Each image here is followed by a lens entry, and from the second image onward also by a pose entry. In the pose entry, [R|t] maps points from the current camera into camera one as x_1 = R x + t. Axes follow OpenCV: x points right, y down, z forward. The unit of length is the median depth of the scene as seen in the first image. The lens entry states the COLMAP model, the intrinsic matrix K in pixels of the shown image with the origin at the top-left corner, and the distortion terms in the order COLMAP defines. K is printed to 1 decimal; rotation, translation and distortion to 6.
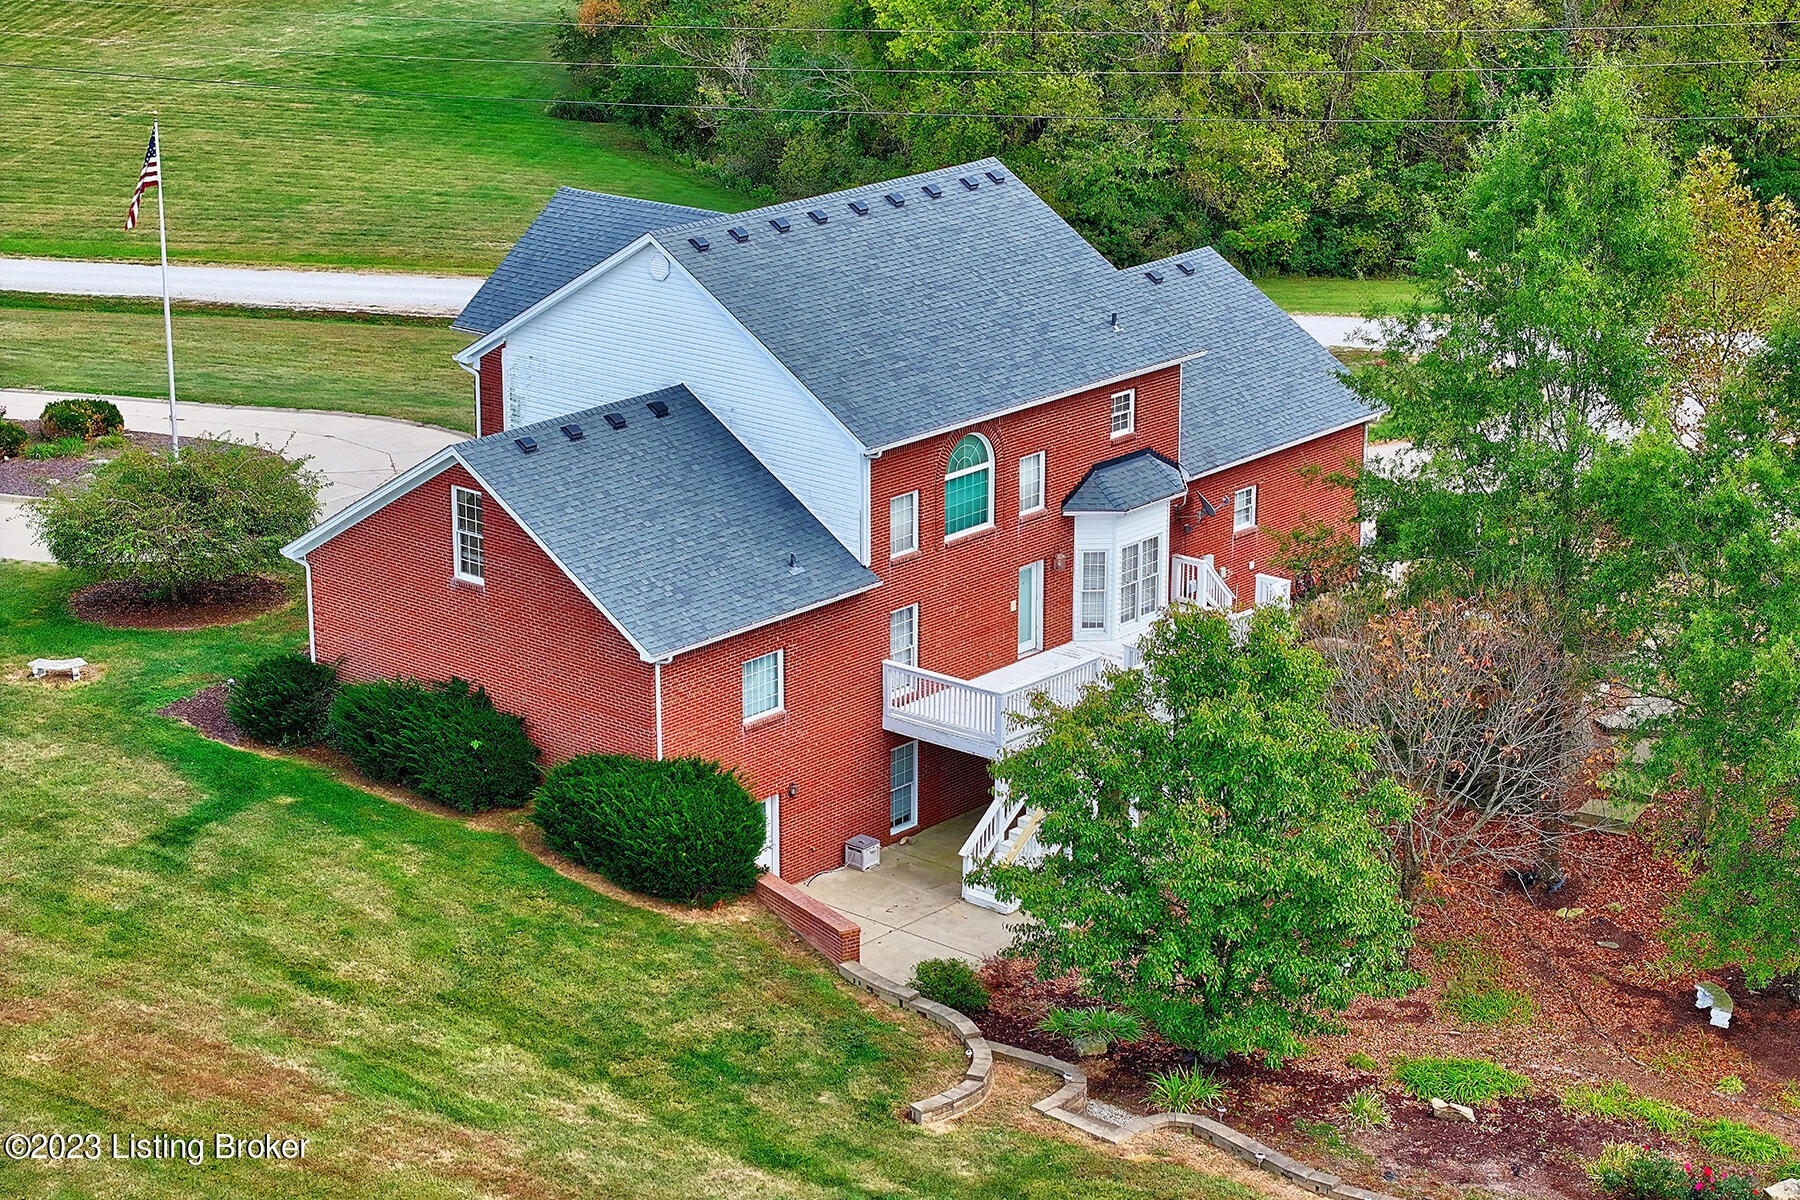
lens RADIAL K [[3632.7, 0, 900.0], [0, 3632.7, 600.0], [0, 0, 1]] dist [-0.187777, 0.294860]
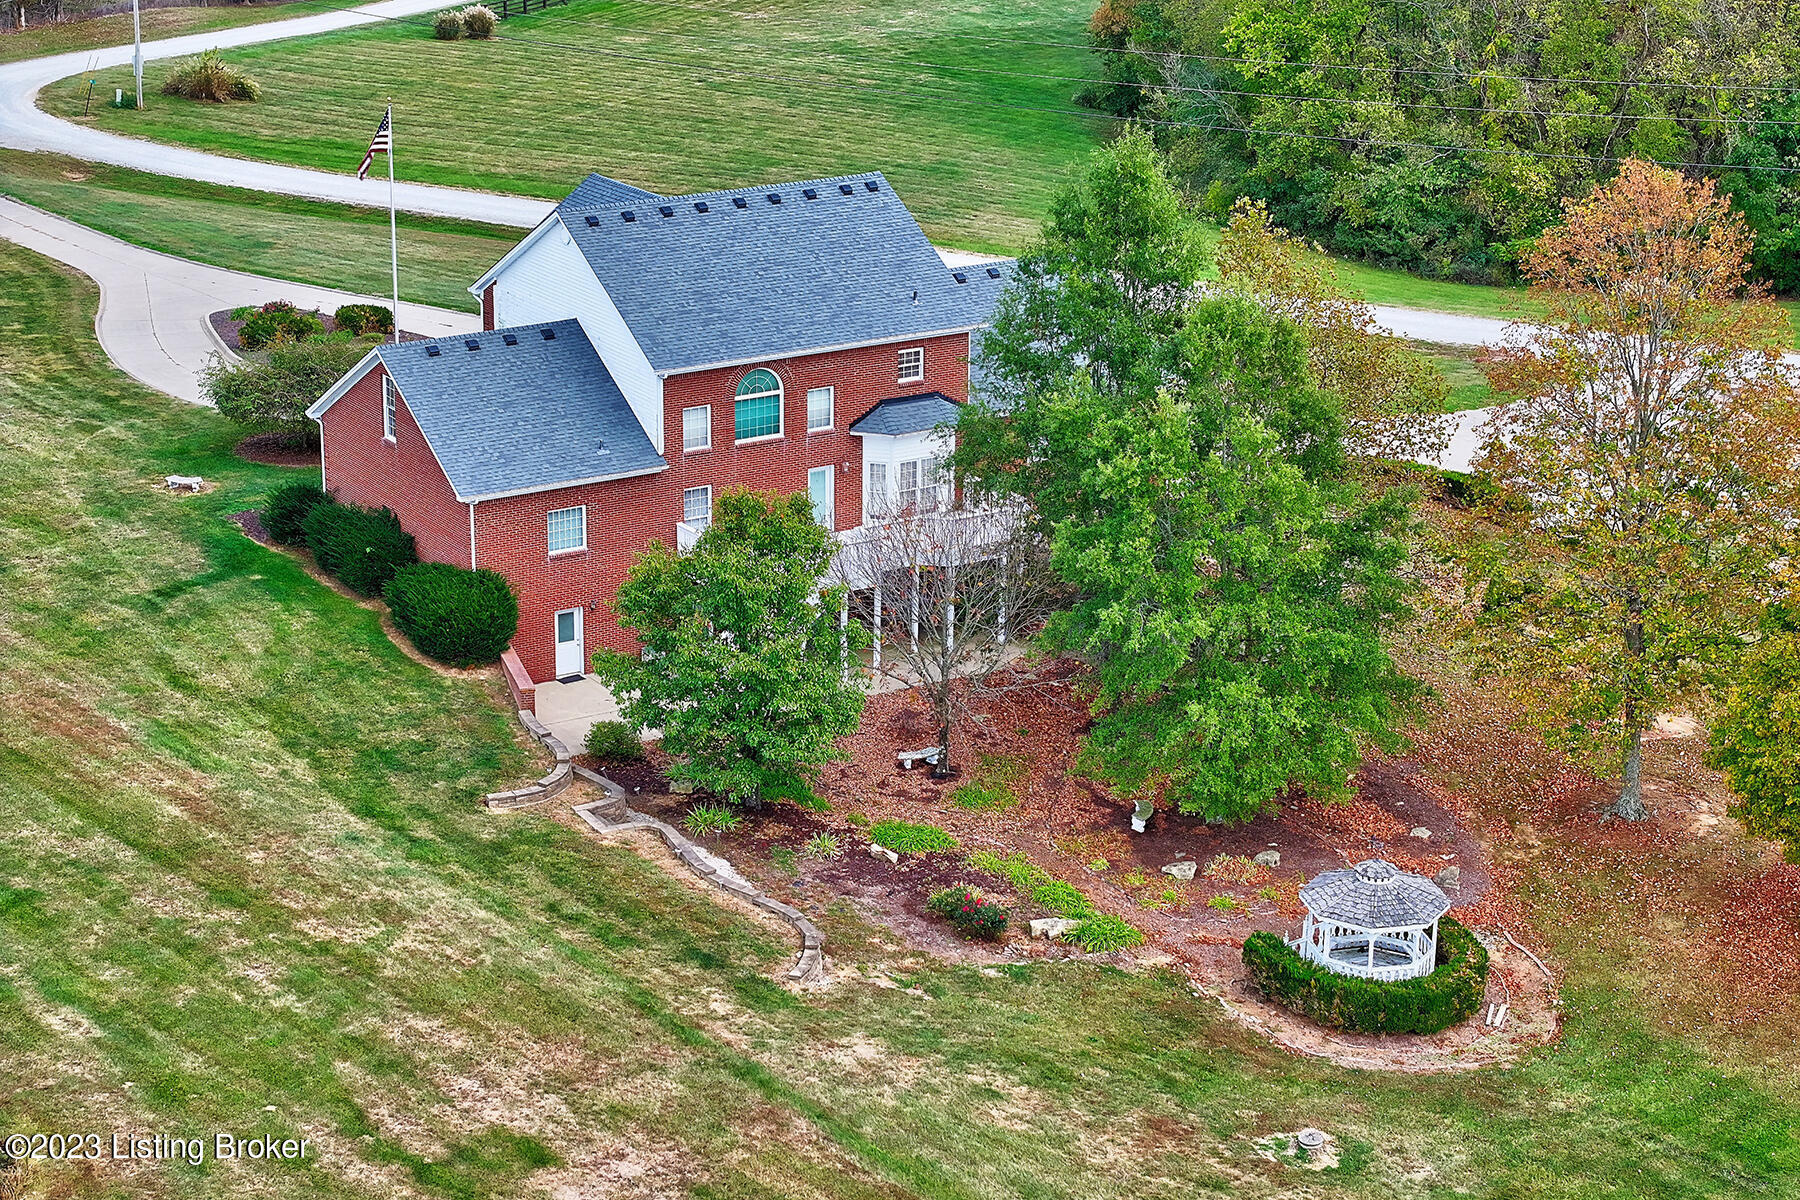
lens RADIAL K [[3632.7, 0, 900.0], [0, 3632.7, 600.0], [0, 0, 1]] dist [-0.187777, 0.294860]
pose [[0.955970, 0.095483, -0.277496, 0.471556], [-0.092398, 0.995428, 0.024207, 0.004340], [0.278539, 0.002498, 0.960422, -0.332766]]
